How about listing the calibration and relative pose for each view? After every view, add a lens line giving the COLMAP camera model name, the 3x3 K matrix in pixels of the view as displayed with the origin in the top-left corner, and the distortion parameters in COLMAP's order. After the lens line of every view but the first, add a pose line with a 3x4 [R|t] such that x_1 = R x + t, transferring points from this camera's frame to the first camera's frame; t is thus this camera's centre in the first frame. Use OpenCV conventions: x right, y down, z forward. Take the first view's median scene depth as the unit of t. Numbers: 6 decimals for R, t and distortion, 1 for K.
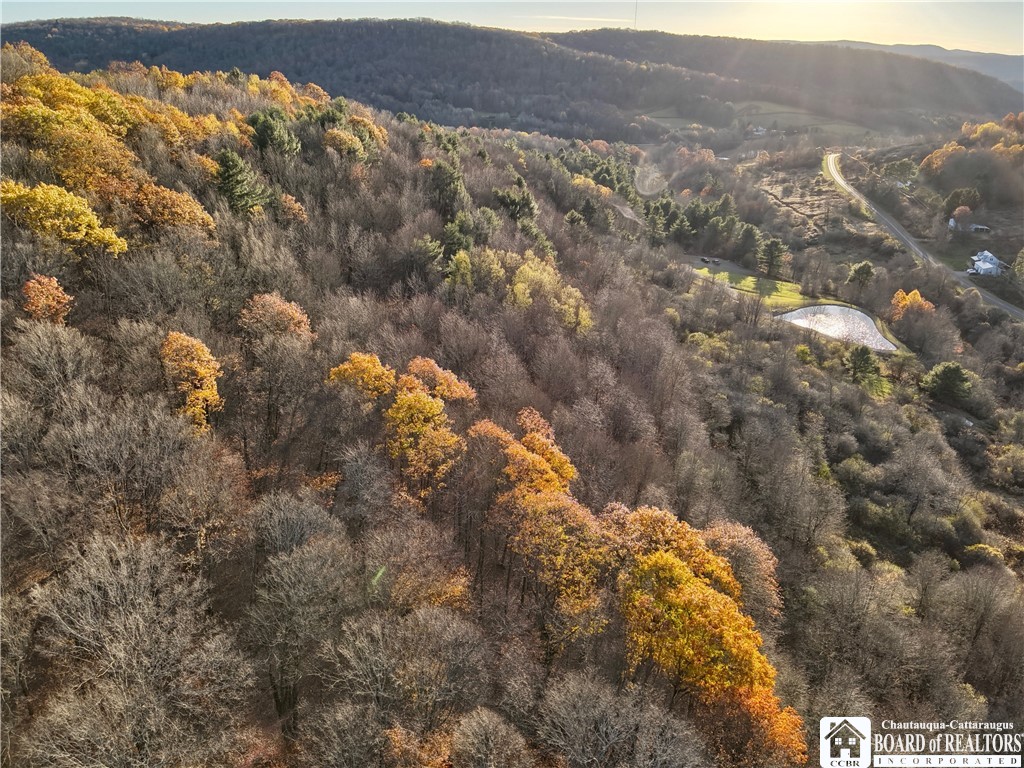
lens RADIAL K [[734.1, 0, 507.1], [0, 734.1, 384.3], [0, 0, 1]] dist [0.082487, -0.167004]
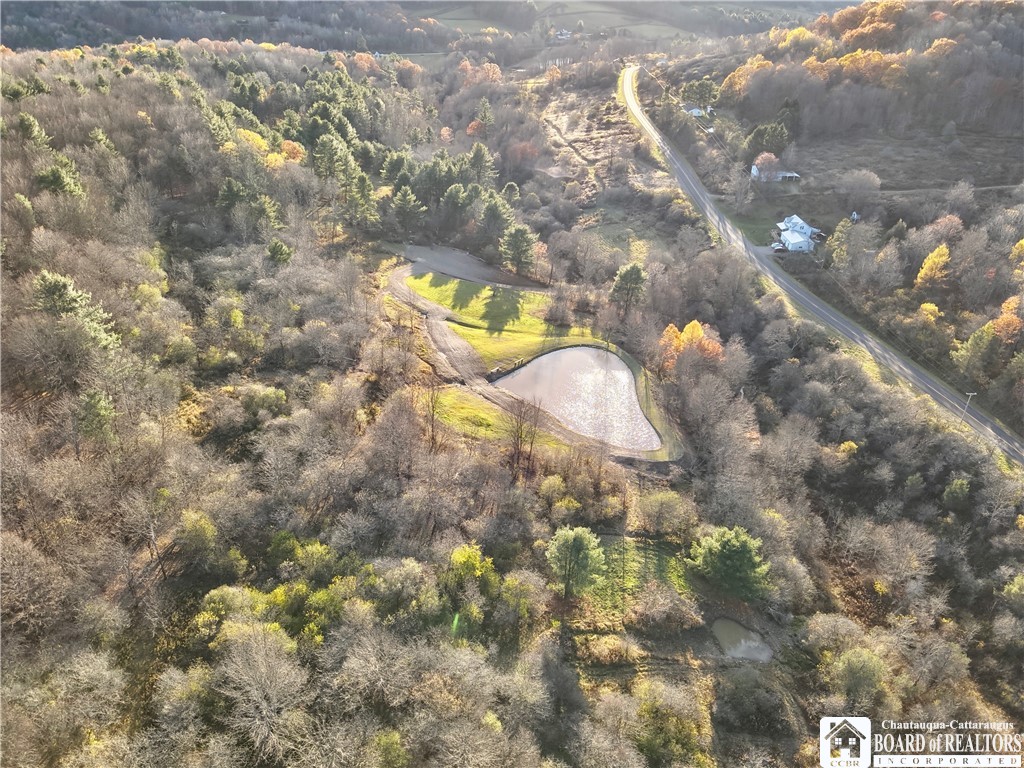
lens RADIAL K [[734.1, 0, 507.1], [0, 734.1, 384.3], [0, 0, 1]] dist [0.082487, -0.167004]
pose [[0.977229, -0.100878, 0.186672, 0.138386], [0.077760, 0.988814, 0.127283, -0.093312], [-0.197424, -0.109870, 0.974142, 0.203275]]
